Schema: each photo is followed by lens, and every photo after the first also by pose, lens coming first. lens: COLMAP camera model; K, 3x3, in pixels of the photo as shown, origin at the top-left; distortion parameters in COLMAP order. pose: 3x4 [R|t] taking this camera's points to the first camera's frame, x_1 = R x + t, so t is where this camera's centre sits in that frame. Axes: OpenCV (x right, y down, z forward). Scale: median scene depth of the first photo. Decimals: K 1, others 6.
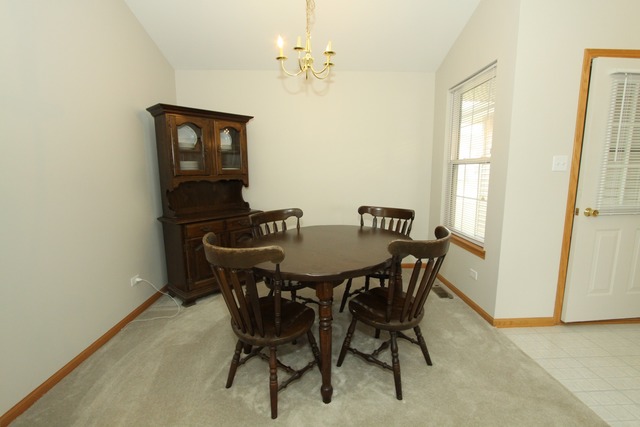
lens RADIAL K [[290.5, 0, 321.0], [0, 290.5, 212.4], [0, 0, 1]] dist [-0.018352, -0.001222]
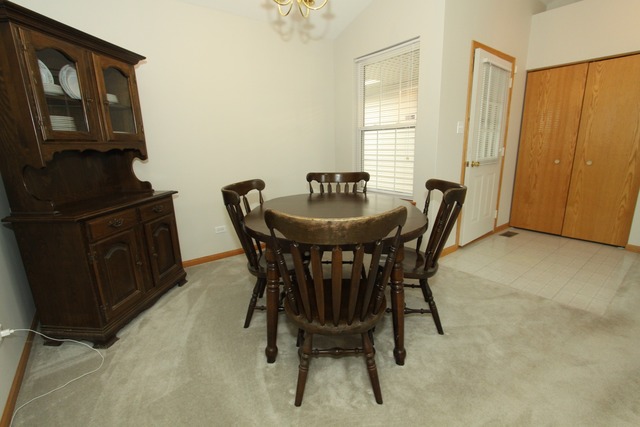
lens RADIAL K [[290.5, 0, 323.2], [0, 290.5, 212.5], [0, 0, 1]] dist [-0.018352, -0.001222]
pose [[0.813750, -0.140285, 0.564031, -0.381524], [0.098482, 0.989682, 0.104069, 0.011356], [-0.572811, -0.029139, 0.819170, 0.206760]]
